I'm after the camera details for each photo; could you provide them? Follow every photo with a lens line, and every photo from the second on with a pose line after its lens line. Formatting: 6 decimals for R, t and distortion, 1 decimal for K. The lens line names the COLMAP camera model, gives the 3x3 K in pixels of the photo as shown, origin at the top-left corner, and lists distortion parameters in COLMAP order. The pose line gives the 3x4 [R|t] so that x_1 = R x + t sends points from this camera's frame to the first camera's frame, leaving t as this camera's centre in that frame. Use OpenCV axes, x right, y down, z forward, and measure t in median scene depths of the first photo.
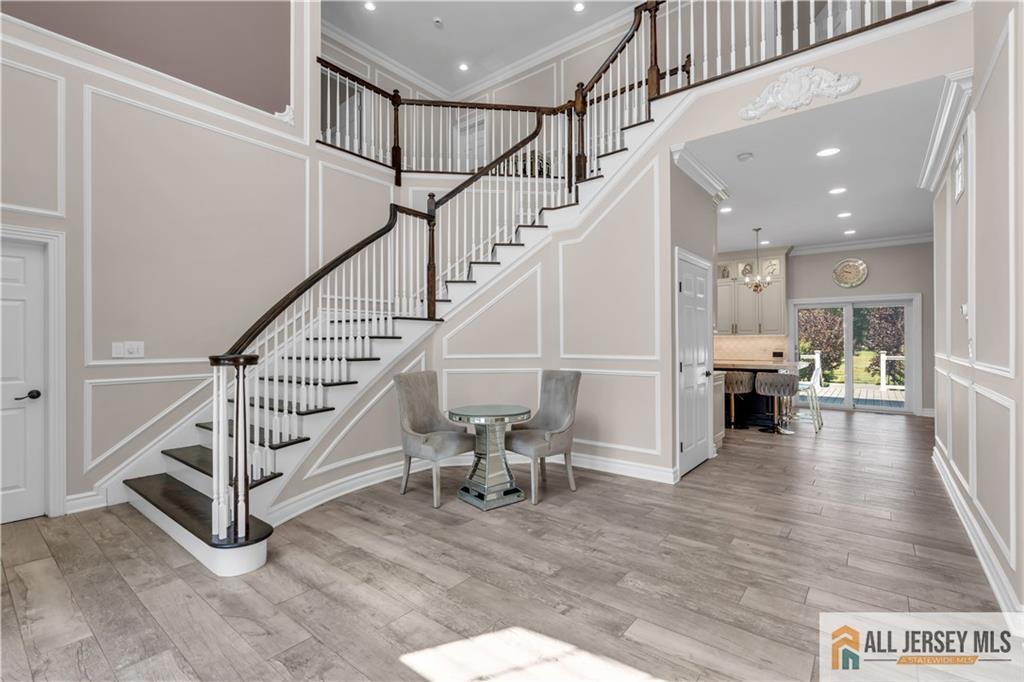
lens RADIAL K [[461.4, 0, 510.0], [0, 461.4, 341.5], [0, 0, 1]] dist [-0.008279, 0.003054]
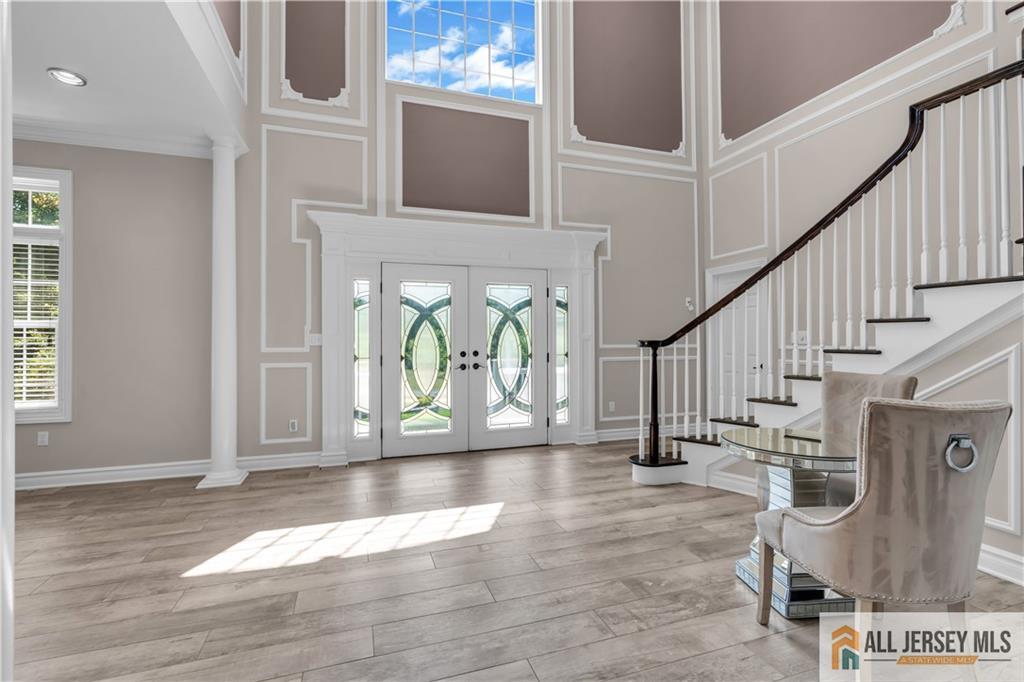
lens RADIAL K [[461.4, 0, 510.0], [0, 461.4, 341.5], [0, 0, 1]] dist [-0.008279, 0.003054]
pose [[-0.540152, 0.008335, -0.841526, 0.567963], [0.007541, 0.999959, 0.005064, 0.013368], [0.841534, -0.003611, -0.540193, 0.884607]]
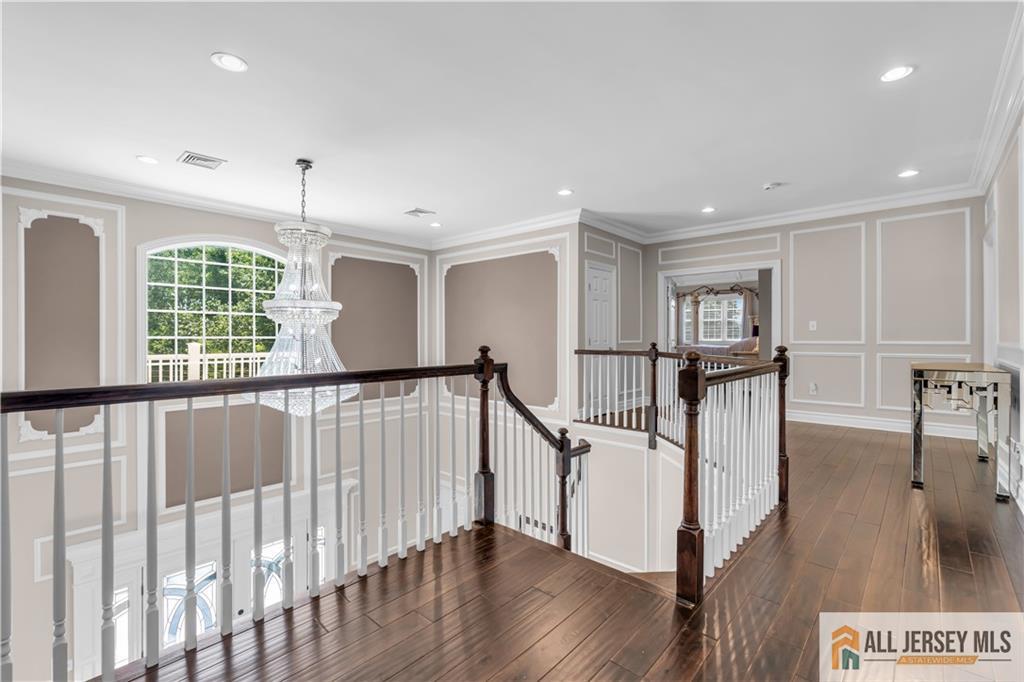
lens RADIAL K [[458.1, 0, 512.0], [0, 458.1, 341.0], [0, 0, 1]] dist [-0.008799, 0.001939]
pose [[-0.057161, 0.011525, -0.998298, 0.918605], [0.001668, 0.999933, 0.011448, -0.766324], [0.998364, -0.001011, -0.057176, 1.055188]]
